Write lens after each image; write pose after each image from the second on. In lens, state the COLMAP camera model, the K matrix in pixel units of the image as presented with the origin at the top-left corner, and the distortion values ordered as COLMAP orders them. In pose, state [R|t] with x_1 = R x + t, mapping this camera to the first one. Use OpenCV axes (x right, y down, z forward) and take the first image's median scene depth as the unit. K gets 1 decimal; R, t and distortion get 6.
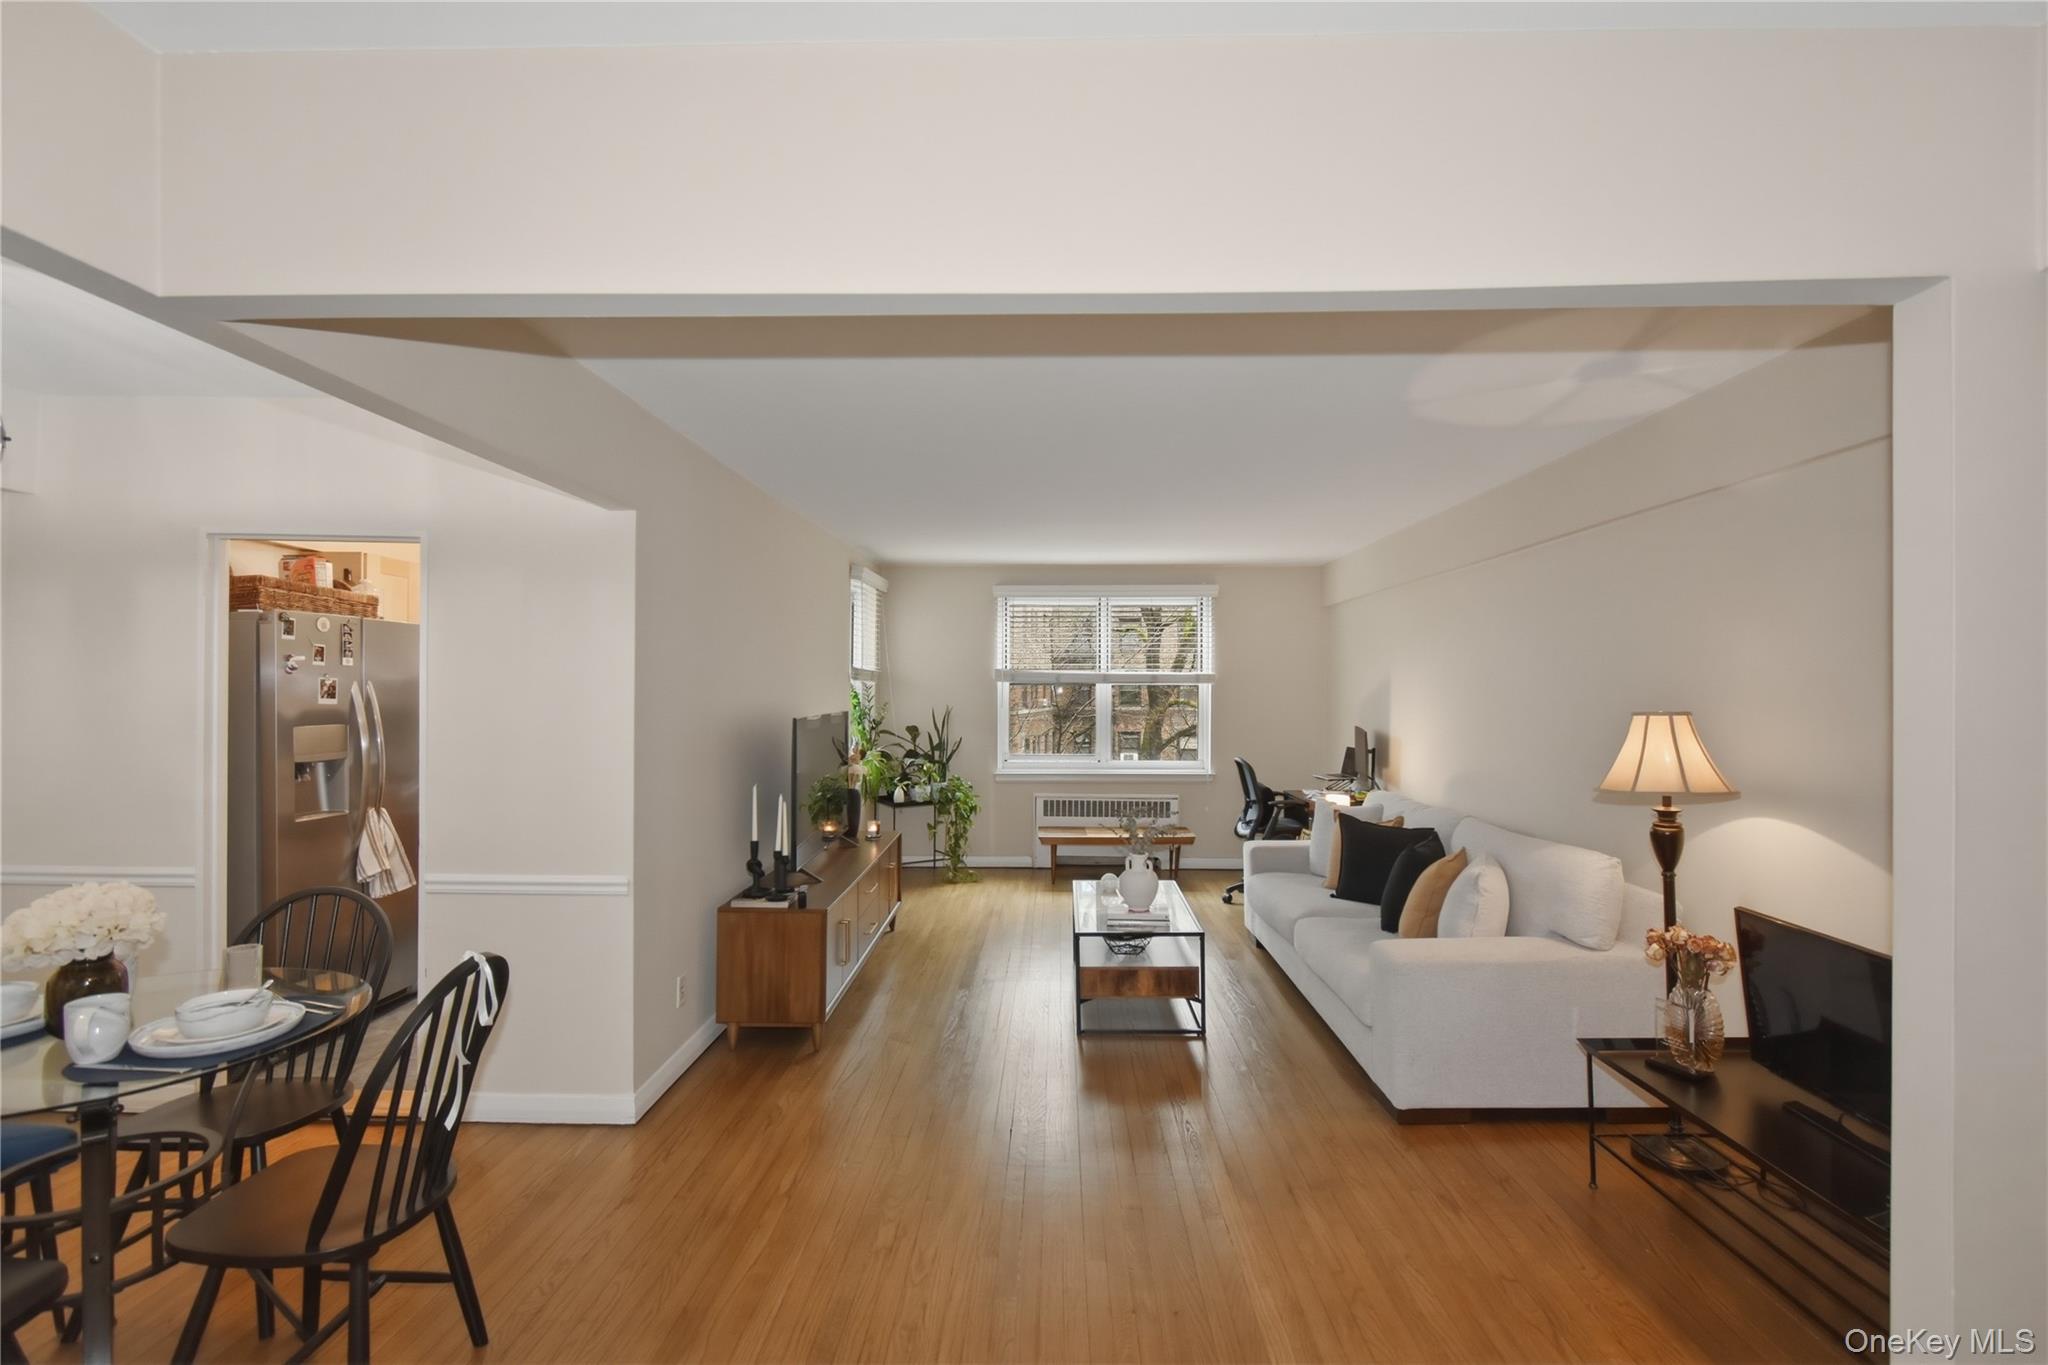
lens RADIAL K [[911.3, 0, 1027.9], [0, 911.3, 679.7], [0, 0, 1]] dist [0.015337, -0.000758]
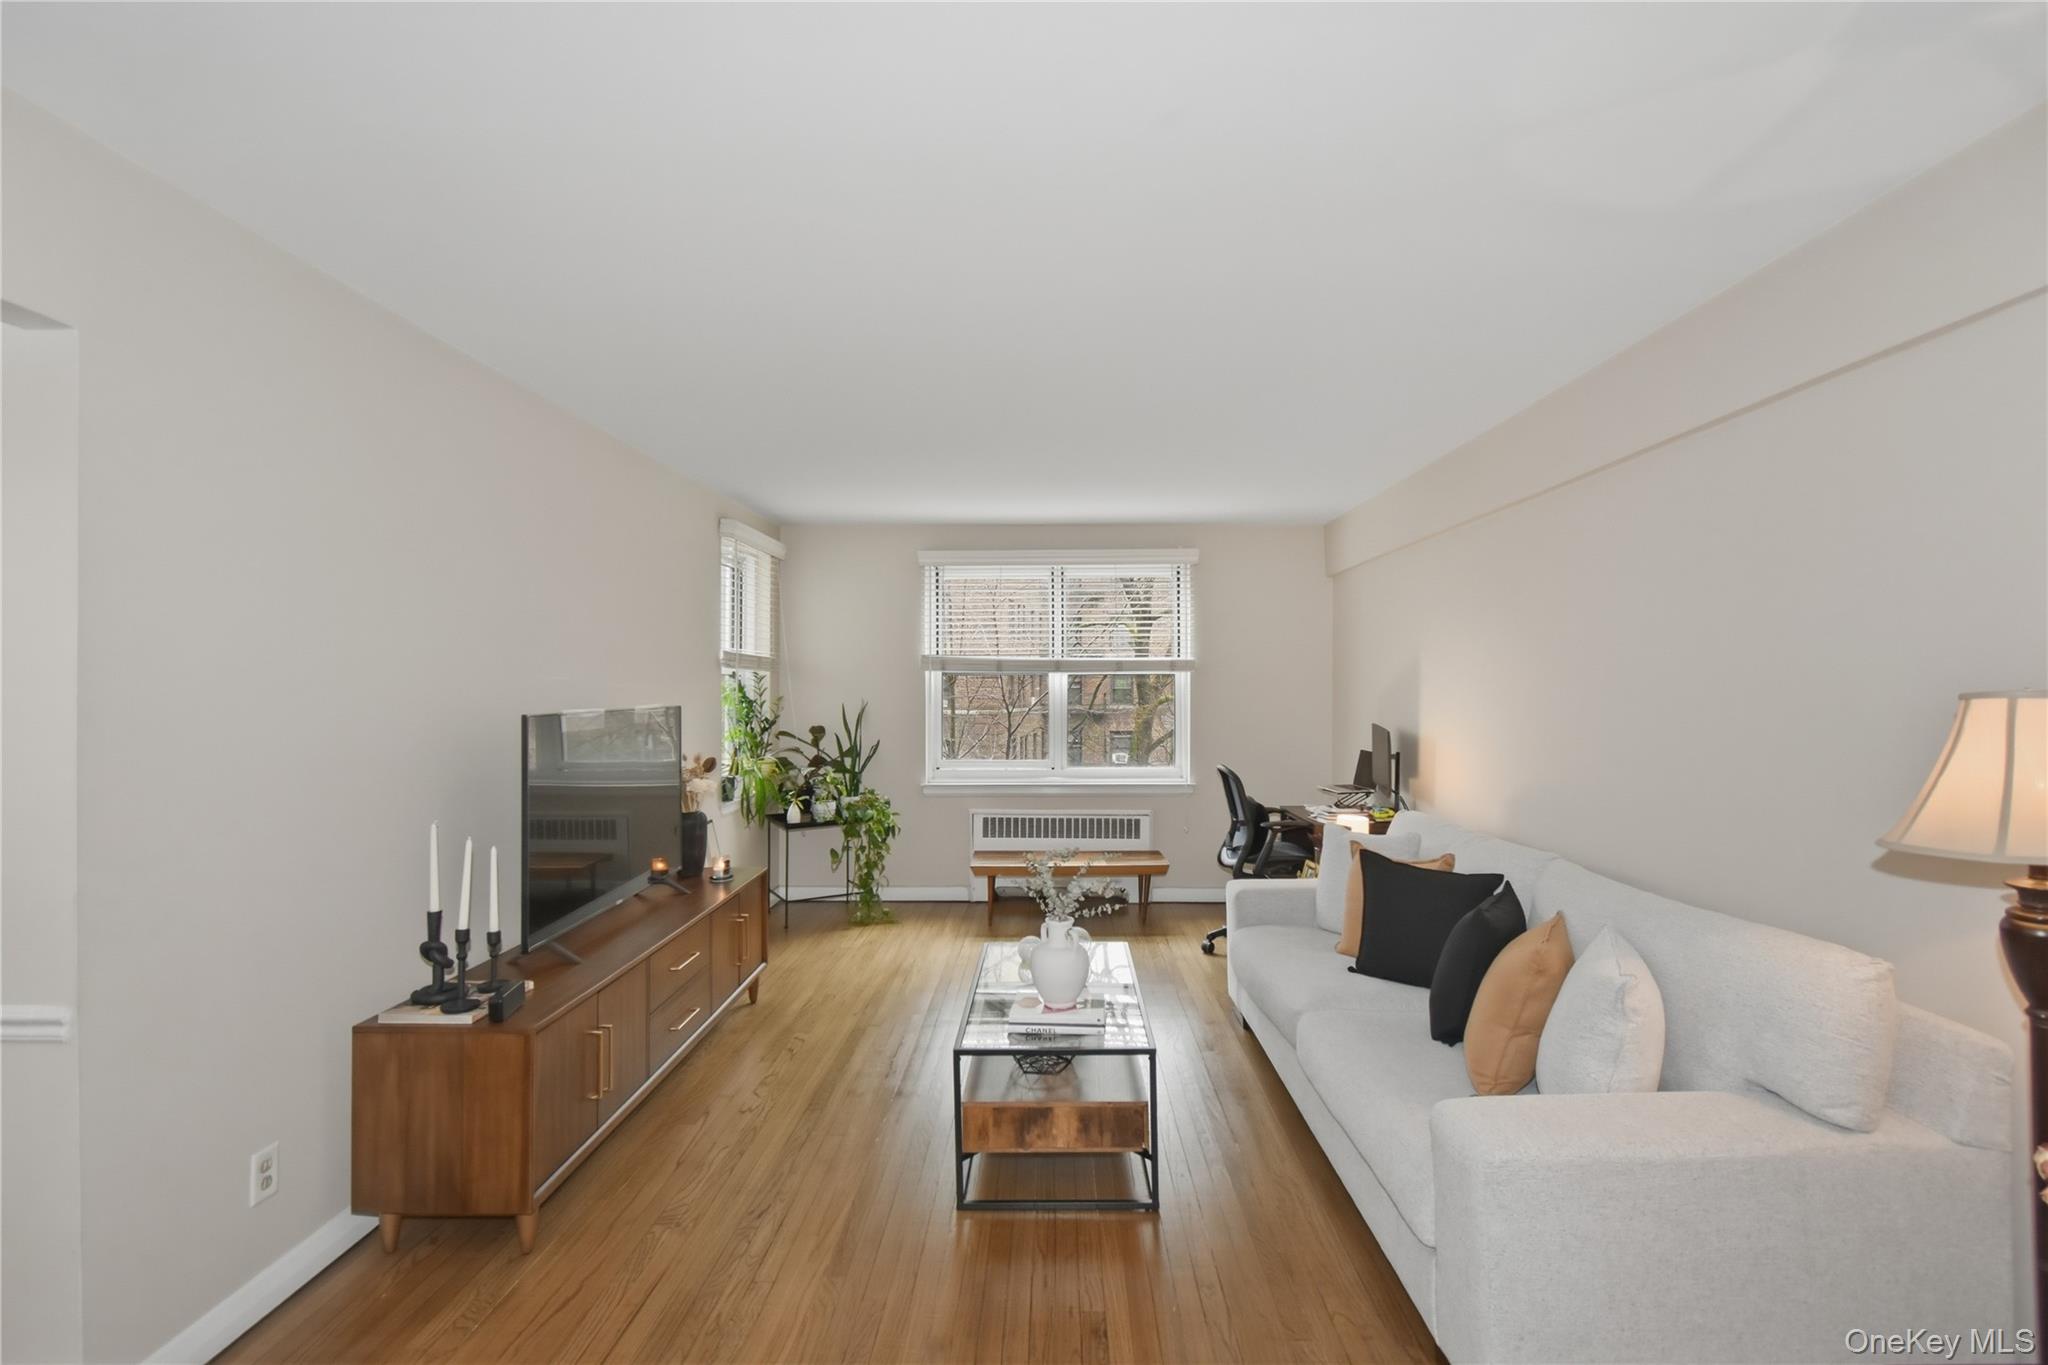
lens RADIAL K [[911.3, 0, 1025.8], [0, 911.3, 686.0], [0, 0, 1]] dist [0.015337, -0.000758]
pose [[0.999992, -0.003850, 0.001450, 0.065984], [0.003840, 0.999965, 0.007380, 0.012225], [-0.001478, -0.007374, 0.999972, 0.235623]]
